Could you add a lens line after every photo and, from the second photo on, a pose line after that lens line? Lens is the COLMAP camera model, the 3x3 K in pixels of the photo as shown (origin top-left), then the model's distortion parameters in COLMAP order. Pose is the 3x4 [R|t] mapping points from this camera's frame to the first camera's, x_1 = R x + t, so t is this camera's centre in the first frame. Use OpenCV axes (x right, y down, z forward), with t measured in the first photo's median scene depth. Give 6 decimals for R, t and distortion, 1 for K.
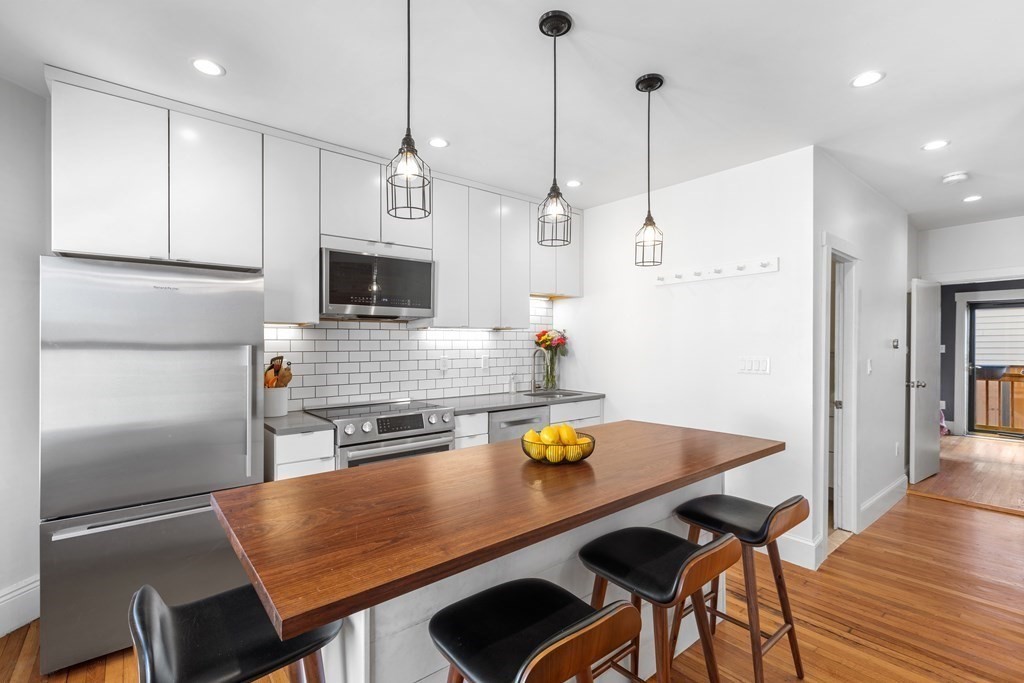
lens RADIAL K [[461.8, 0, 511.8], [0, 461.8, 346.5], [0, 0, 1]] dist [0.000922, -0.000595]
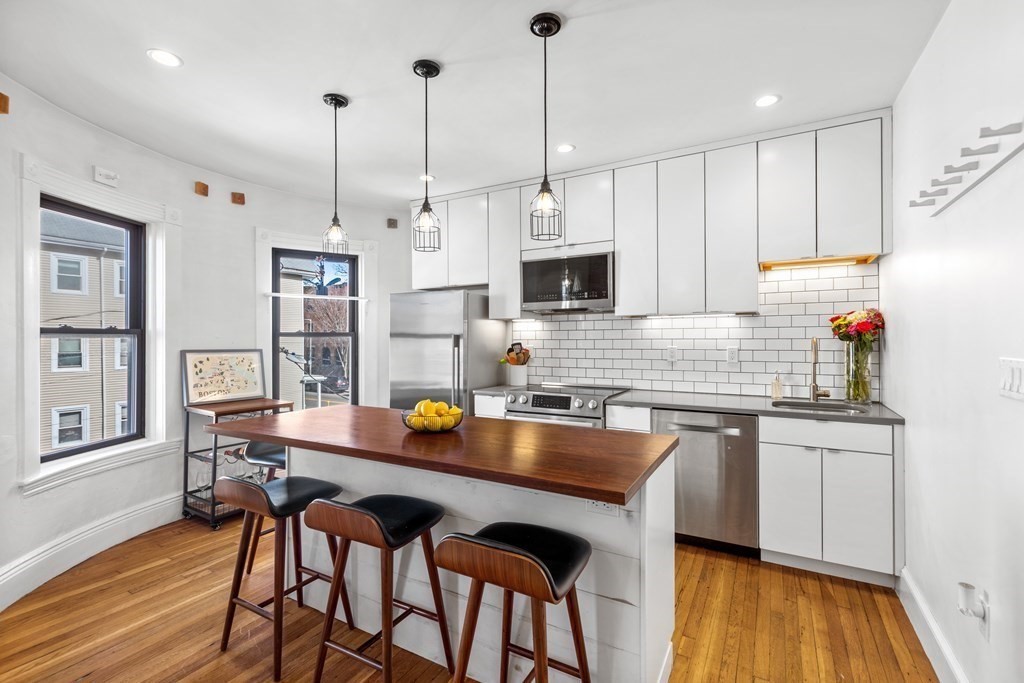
lens RADIAL K [[469.2, 0, 486.8], [0, 469.2, 331.4], [0, 0, 1]] dist [-0.001197, -0.000510]
pose [[0.339920, -0.009106, -0.940410, 0.647751], [0.000075, 0.999953, -0.009655, 0.000881], [0.940454, 0.003211, 0.339905, 0.356113]]
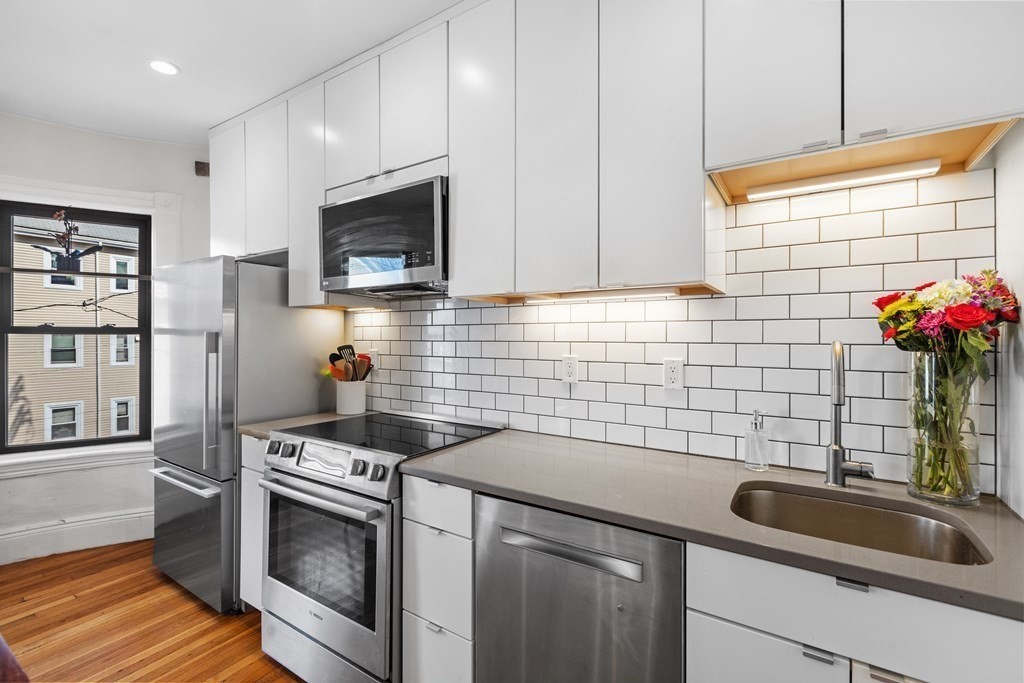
lens RADIAL K [[467.0, 0, 482.7], [0, 467.0, 332.2], [0, 0, 1]] dist [-0.003066, -0.000383]
pose [[0.287138, -0.000643, -0.957889, 0.333251], [-0.004977, 0.999985, -0.002163, -0.001895], [0.957876, 0.005389, 0.287130, 0.813253]]
